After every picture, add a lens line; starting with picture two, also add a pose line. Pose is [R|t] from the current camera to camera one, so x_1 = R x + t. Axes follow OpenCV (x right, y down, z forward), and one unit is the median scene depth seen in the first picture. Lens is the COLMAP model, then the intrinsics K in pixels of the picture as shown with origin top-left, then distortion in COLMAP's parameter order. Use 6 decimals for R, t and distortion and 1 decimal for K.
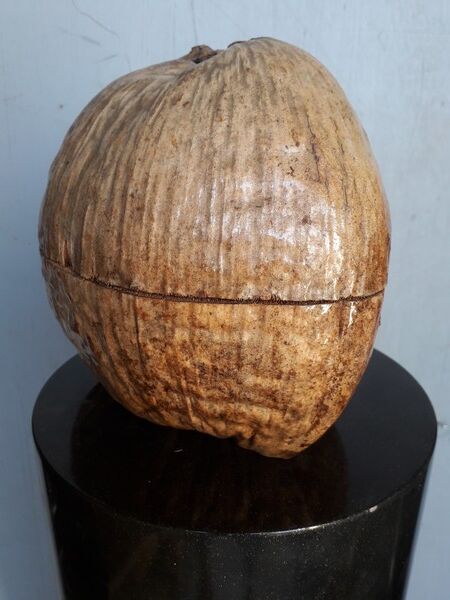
lens RADIAL K [[509.3, 0, 225.5], [0, 509.3, 299.4], [0, 0, 1]] dist [-0.013871, 0.000258]
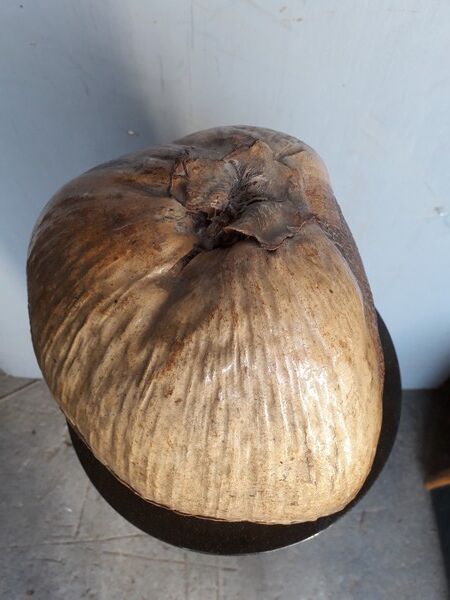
lens RADIAL K [[509.3, 0, 227.0], [0, 509.3, 300.6], [0, 0, 1]] dist [-0.013871, 0.000258]
pose [[0.999983, 0.000948, -0.005769, 0.016715], [0.003093, 0.751660, 0.659544, -1.165820], [0.004962, -0.659550, 0.751644, 0.433636]]
